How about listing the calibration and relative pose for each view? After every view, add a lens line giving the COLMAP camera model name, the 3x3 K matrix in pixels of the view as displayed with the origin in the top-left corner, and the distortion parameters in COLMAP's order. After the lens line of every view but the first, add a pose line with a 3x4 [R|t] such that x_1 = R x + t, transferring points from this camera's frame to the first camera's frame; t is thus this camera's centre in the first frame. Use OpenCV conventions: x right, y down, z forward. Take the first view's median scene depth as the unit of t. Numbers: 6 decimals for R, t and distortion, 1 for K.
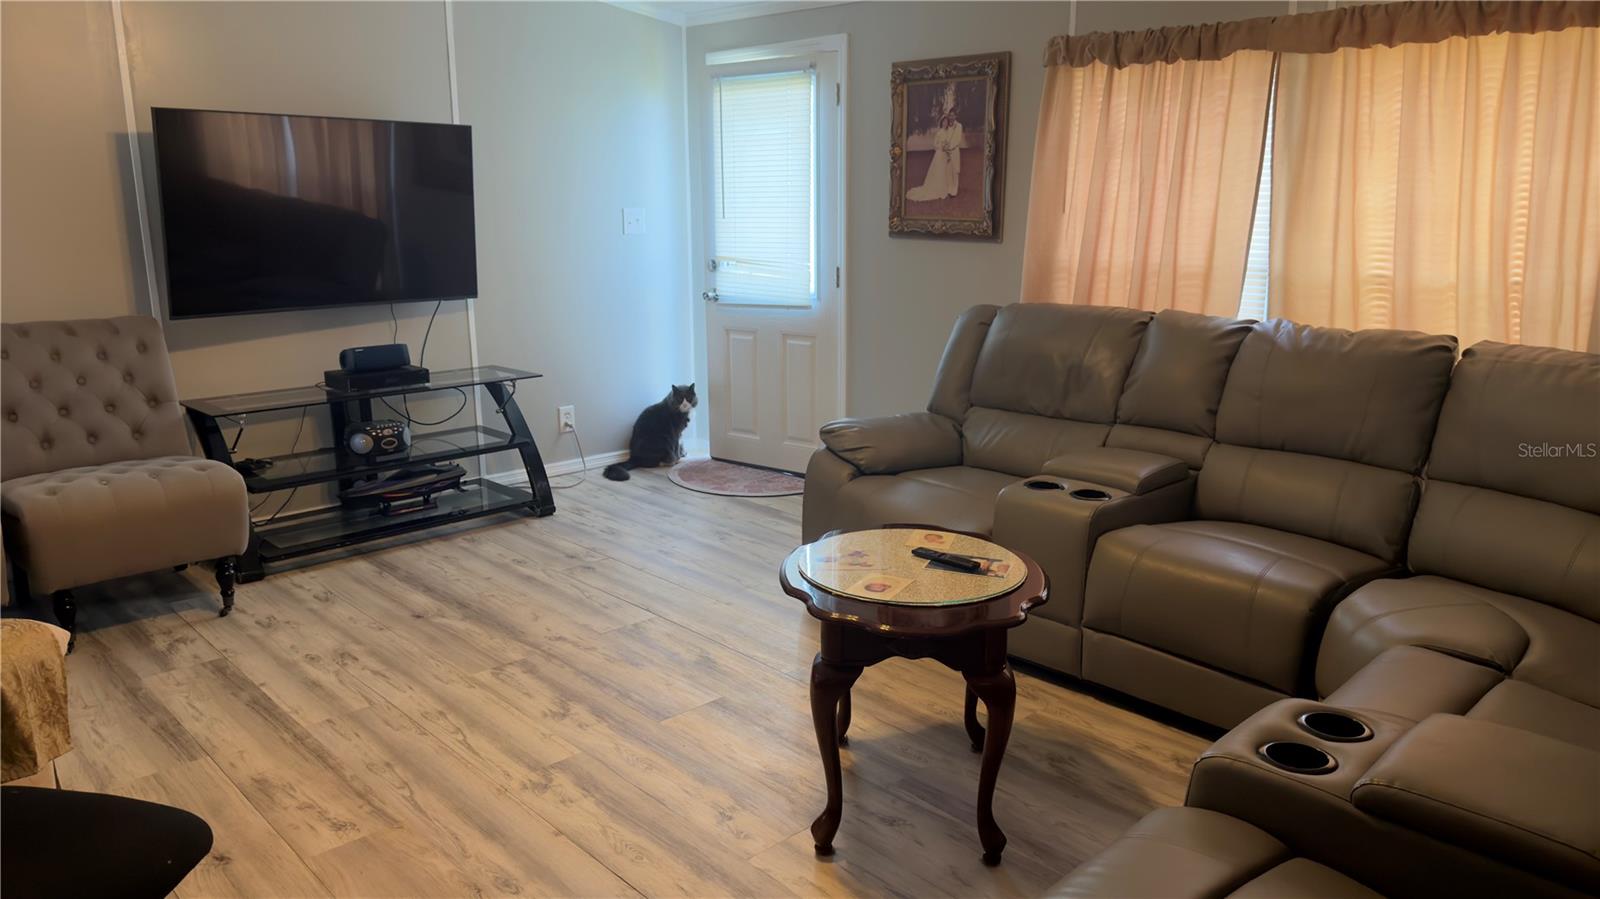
lens RADIAL K [[1128.1, 0, 800.0], [0, 1128.1, 449.5], [0, 0, 1]] dist [0.142193, -0.239701]
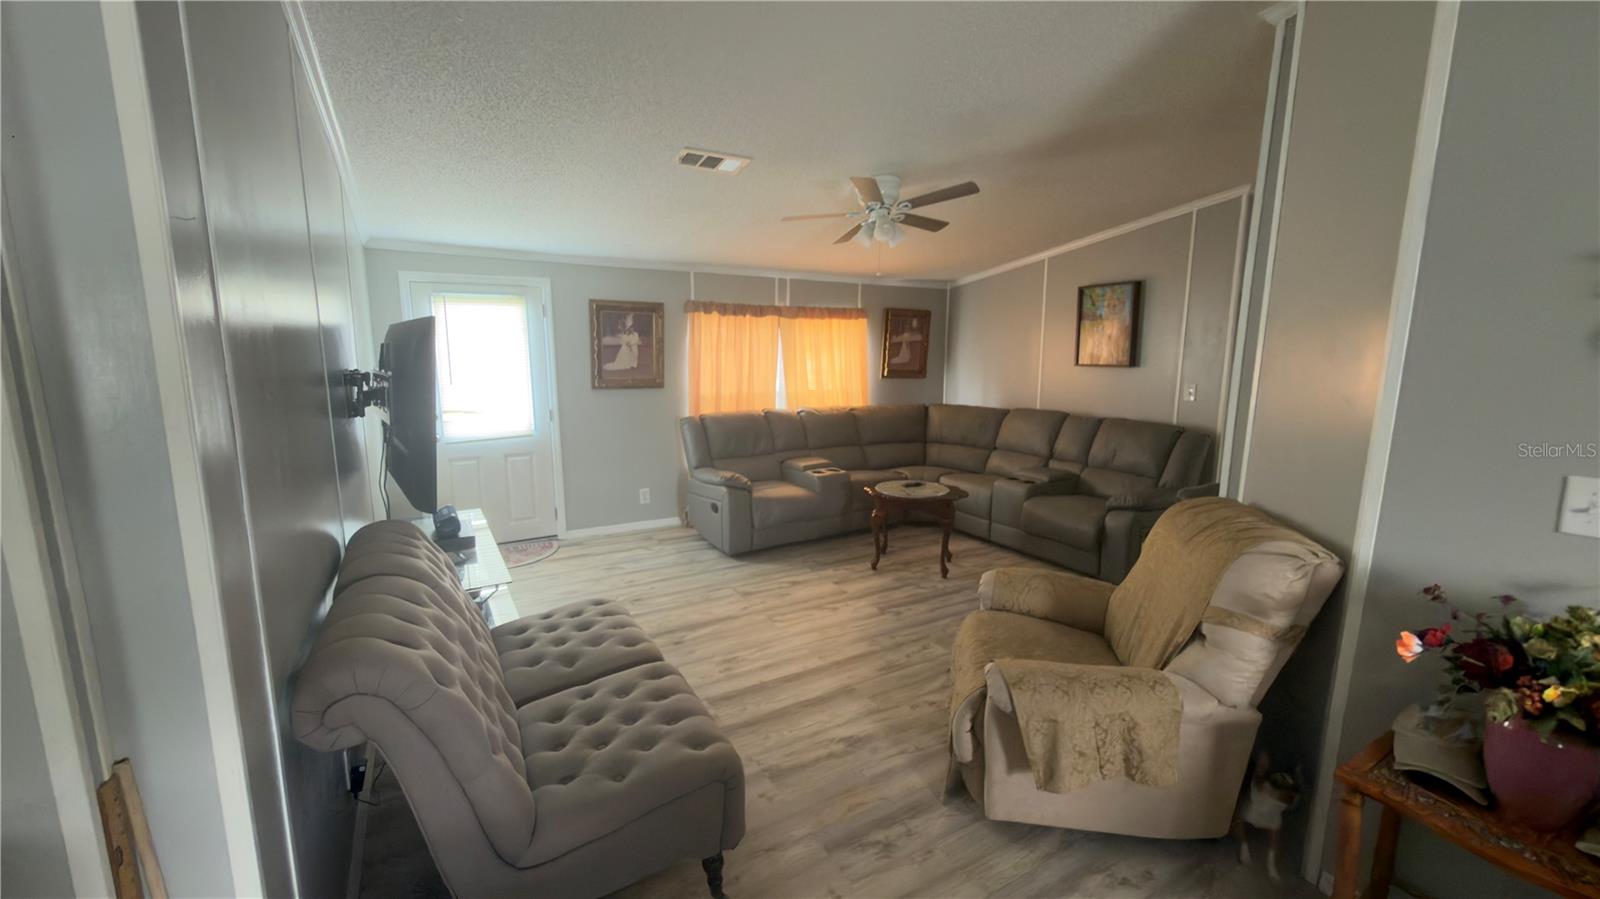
lens RADIAL K [[641.2, 0, 800.0], [0, 641.2, 449.5], [0, 0, 1]] dist [0.004091, 0.000079]
pose [[0.213308, -0.157966, 0.964130, -1.019788], [0.210681, 0.971061, 0.112489, -0.164831], [-0.953998, 0.179129, 0.240415, 0.528119]]
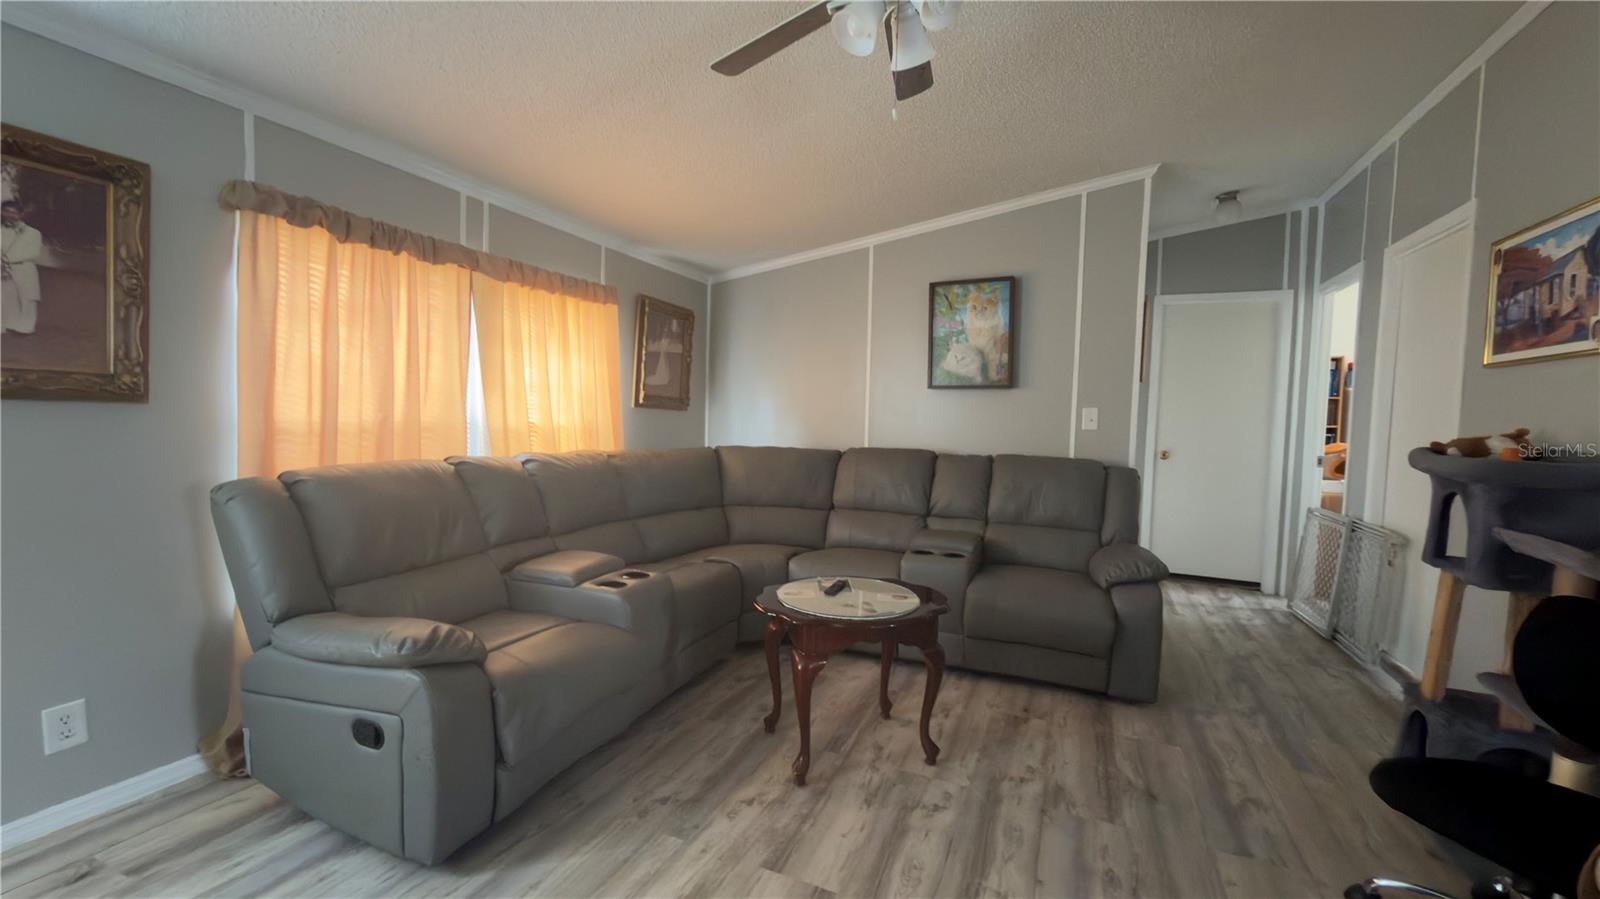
lens RADIAL K [[641.2, 0, 800.0], [0, 641.2, 449.5], [0, 0, 1]] dist [0.004091, 0.000079]
pose [[-0.398316, -0.062491, 0.915117, -0.424023], [0.177031, 0.973681, 0.143545, -0.148250], [-0.900002, 0.219180, -0.376770, 0.838982]]
